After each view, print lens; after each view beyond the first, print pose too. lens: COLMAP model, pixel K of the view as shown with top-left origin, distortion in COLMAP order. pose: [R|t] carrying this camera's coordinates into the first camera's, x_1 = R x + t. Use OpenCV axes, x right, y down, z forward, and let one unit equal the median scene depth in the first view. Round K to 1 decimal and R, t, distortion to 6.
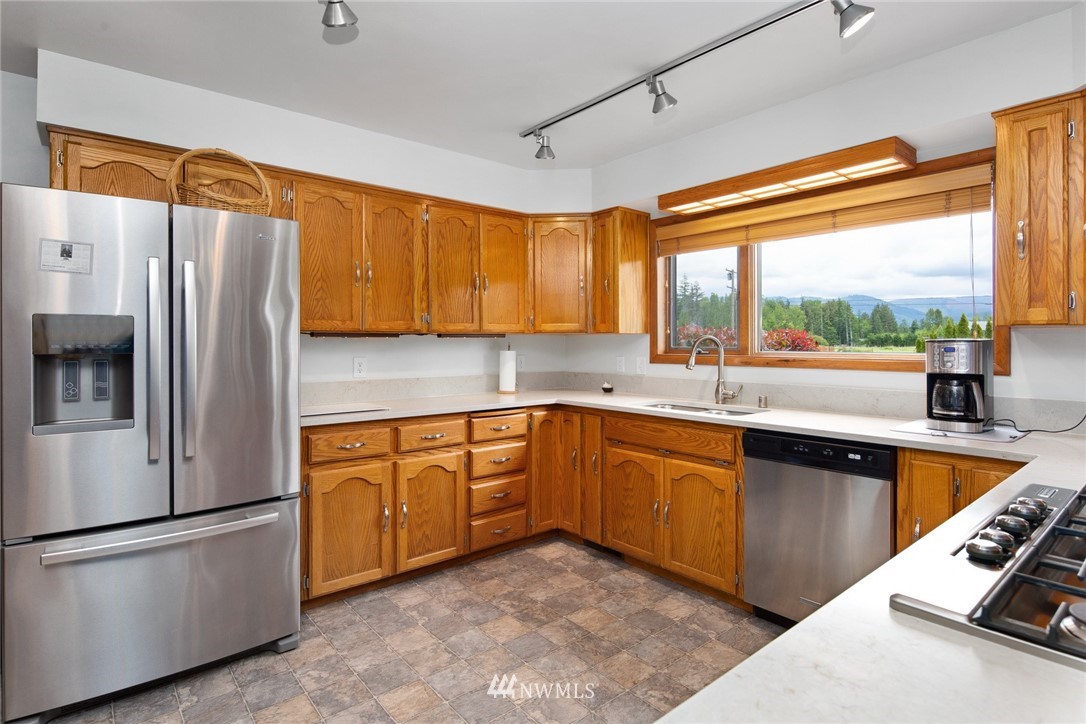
lens RADIAL K [[553.9, 0, 543.6], [0, 553.9, 346.0], [0, 0, 1]] dist [-0.000898, -0.000444]
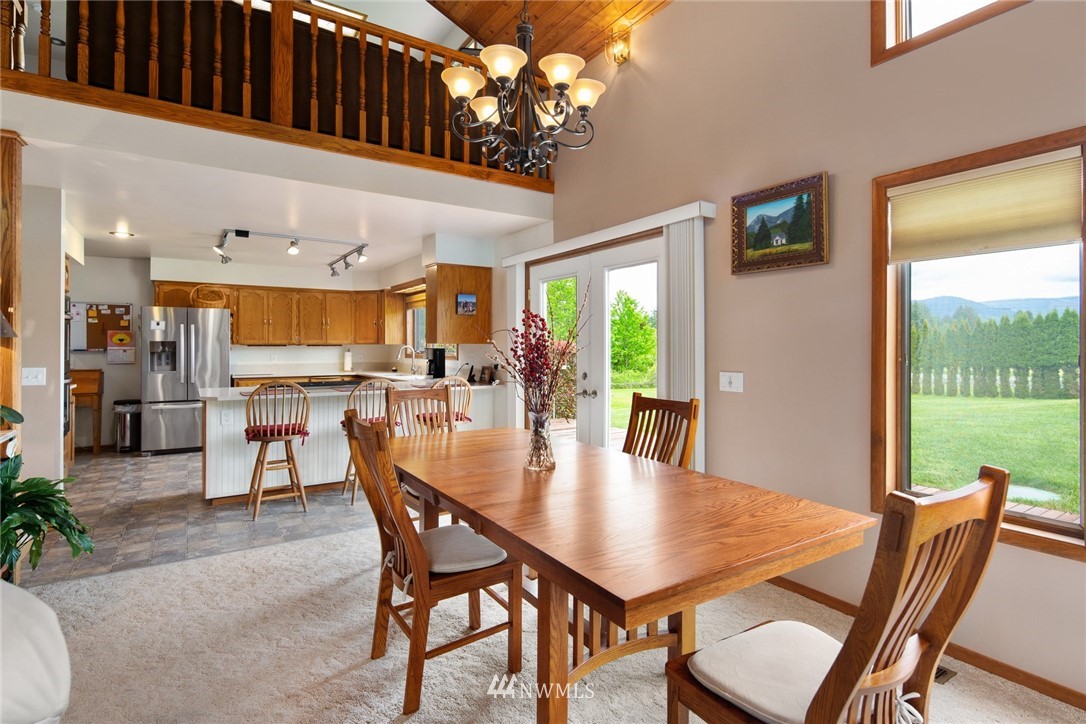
lens RADIAL K [[535.6, 0, 543.4], [0, 535.6, 350.2], [0, 0, 1]] dist [-0.000165, -0.000060]
pose [[0.993248, 0.002179, -0.115986, 1.183607], [-0.001976, 0.999996, 0.001865, -0.005808], [0.115990, -0.001623, 0.993249, -1.263673]]
